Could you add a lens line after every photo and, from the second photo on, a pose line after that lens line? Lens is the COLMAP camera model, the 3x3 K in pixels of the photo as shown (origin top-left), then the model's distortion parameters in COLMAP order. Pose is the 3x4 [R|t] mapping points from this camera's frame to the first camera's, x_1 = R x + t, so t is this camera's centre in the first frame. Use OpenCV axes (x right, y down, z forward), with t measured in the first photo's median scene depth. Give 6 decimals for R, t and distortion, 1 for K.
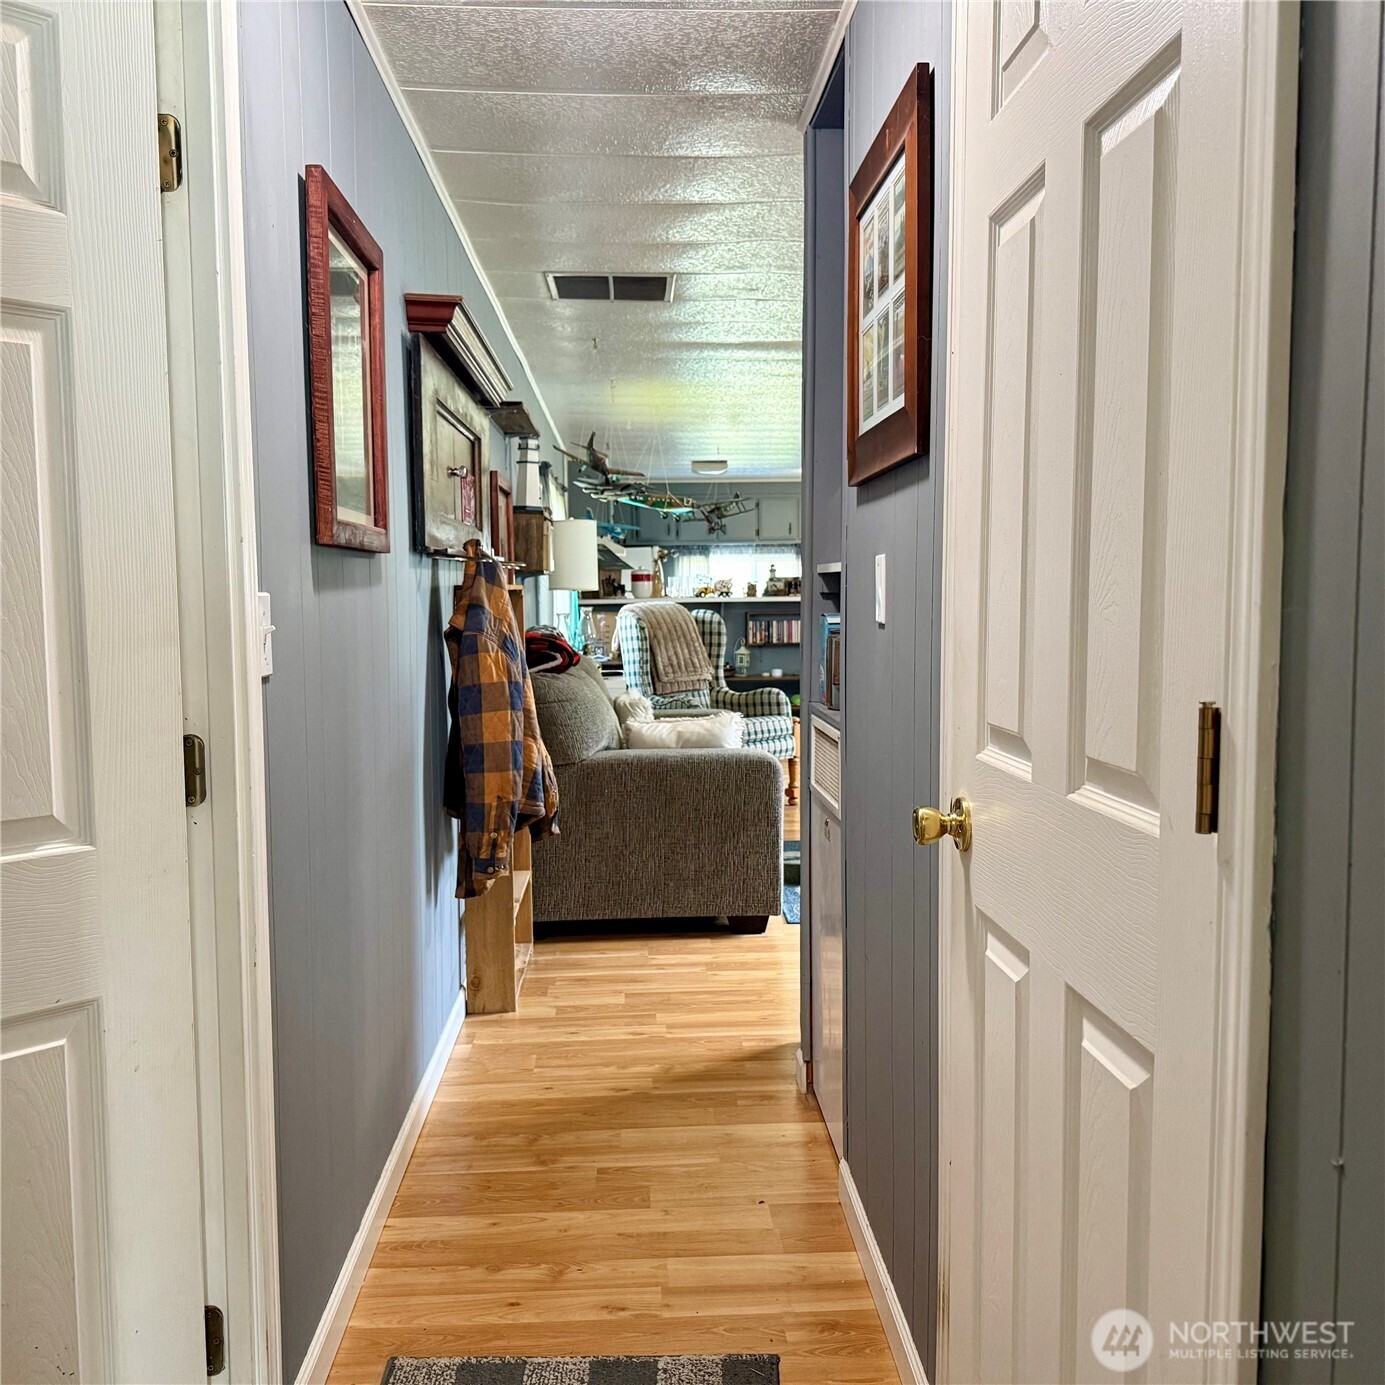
lens RADIAL K [[1306.7, 0, 692.3], [0, 1306.7, 693.9], [0, 0, 1]] dist [0.101673, 0.000000]
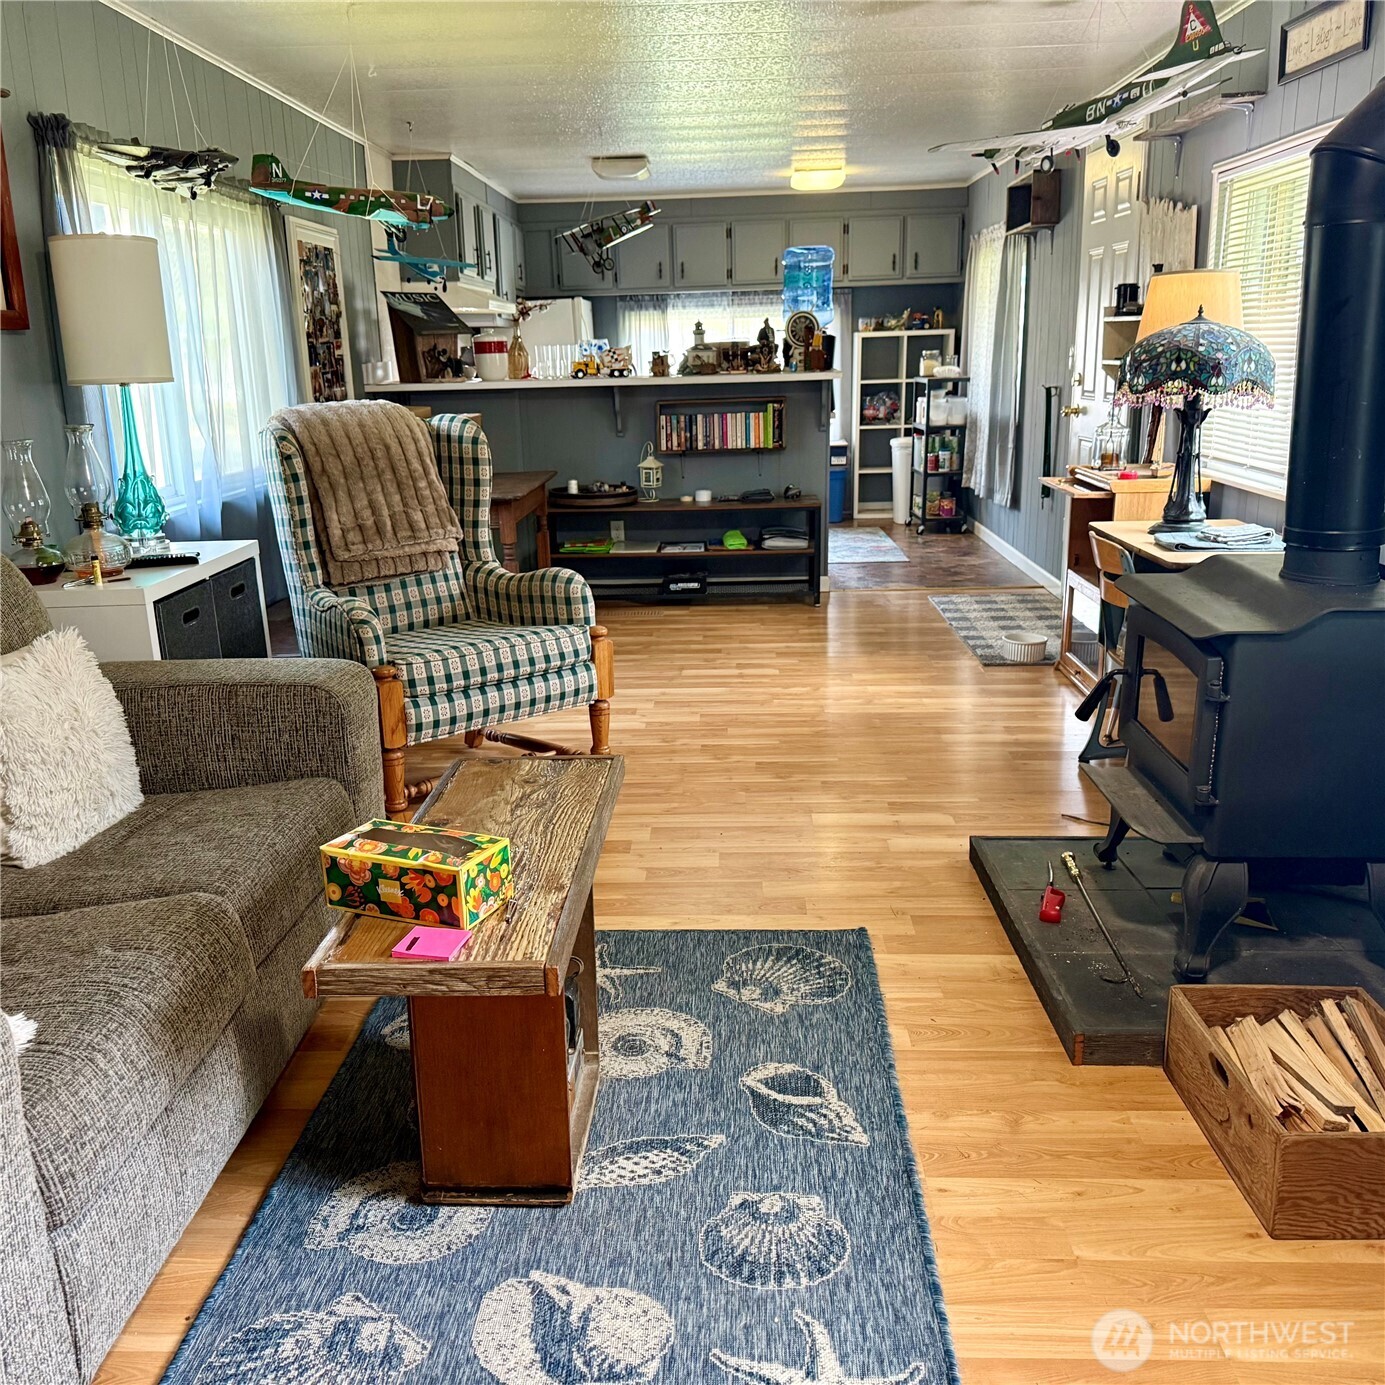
lens RADIAL K [[1306.7, 0, 693.7], [0, 1306.7, 691.7], [0, 0, 1]] dist [0.101673, 0.000000]
pose [[0.996437, 0.003644, -0.084263, 0.116294], [0.011098, 0.984713, 0.173831, -0.034184], [0.083608, -0.174147, 0.981164, 0.346978]]
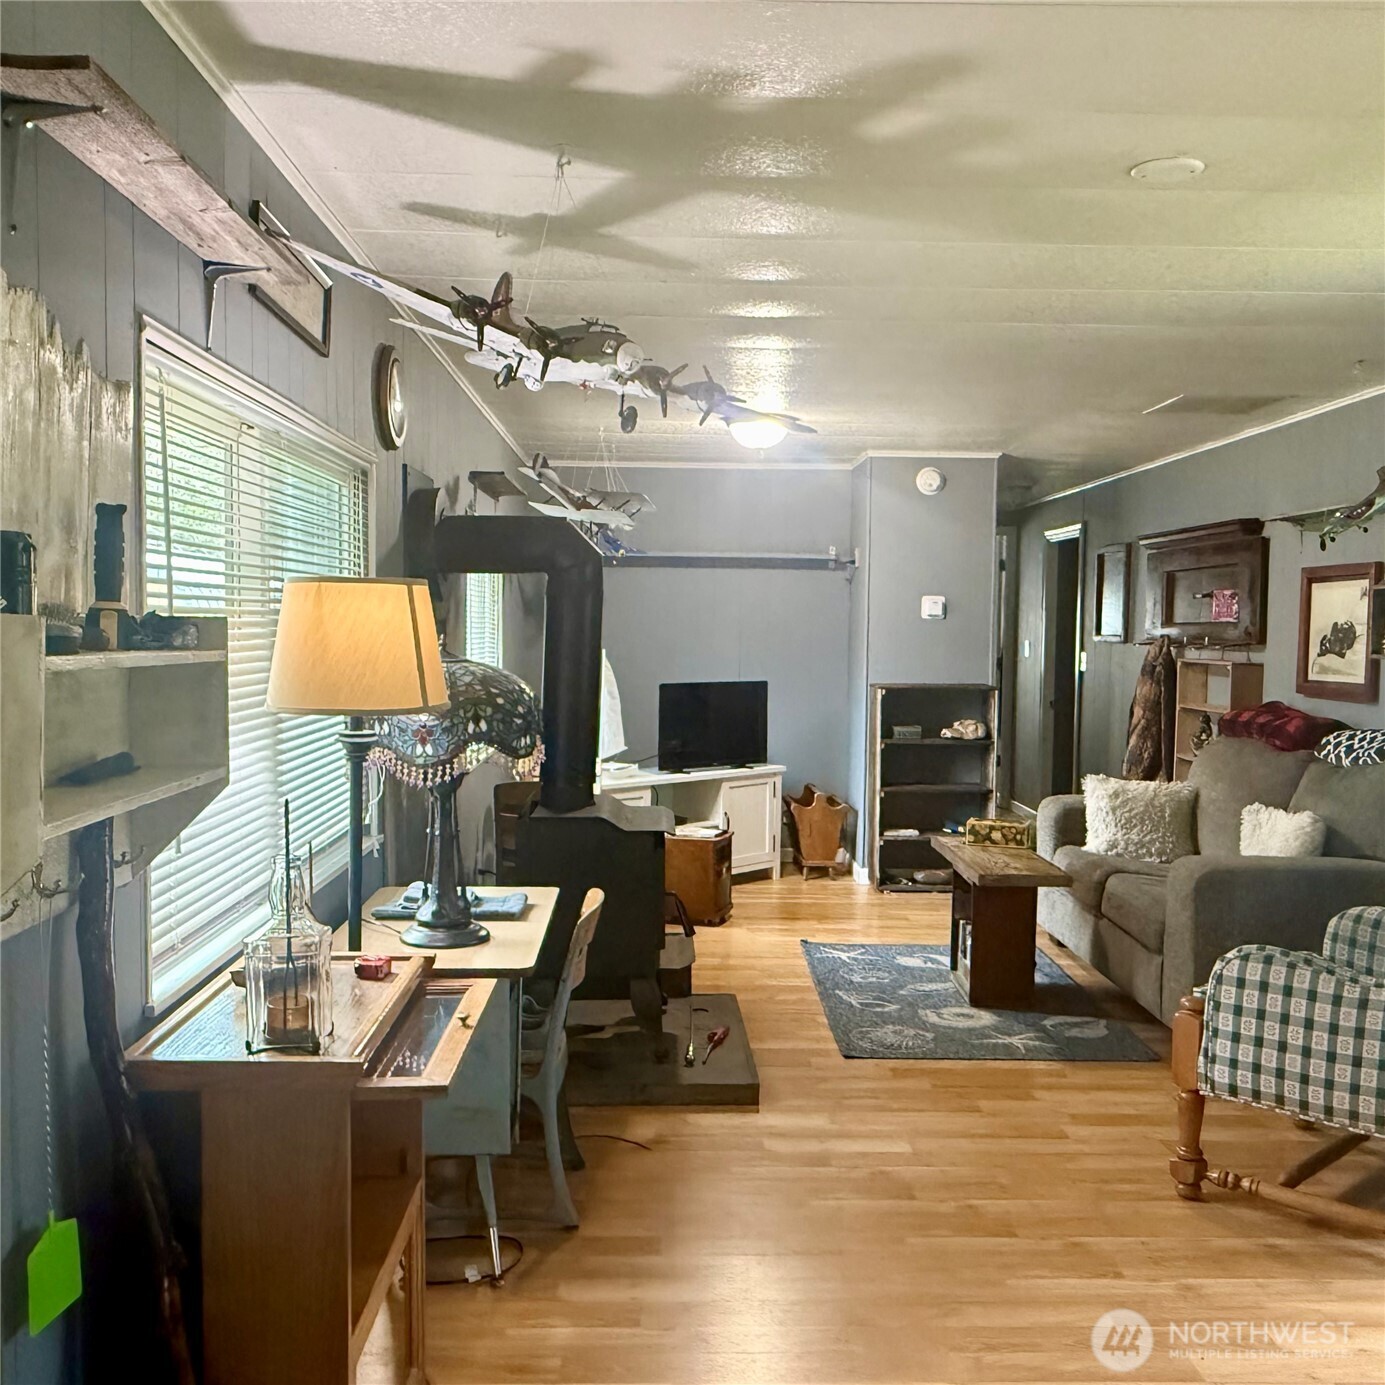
lens RADIAL K [[1306.7, 0, 692.4], [0, 1306.7, 691.5], [0, 0, 1]] dist [0.101673, 0.000000]
pose [[-0.999452, -0.005221, 0.032679, 0.163961], [-0.000578, 0.990079, 0.140513, -0.103137], [-0.033089, 0.140417, -0.989539, 1.009588]]
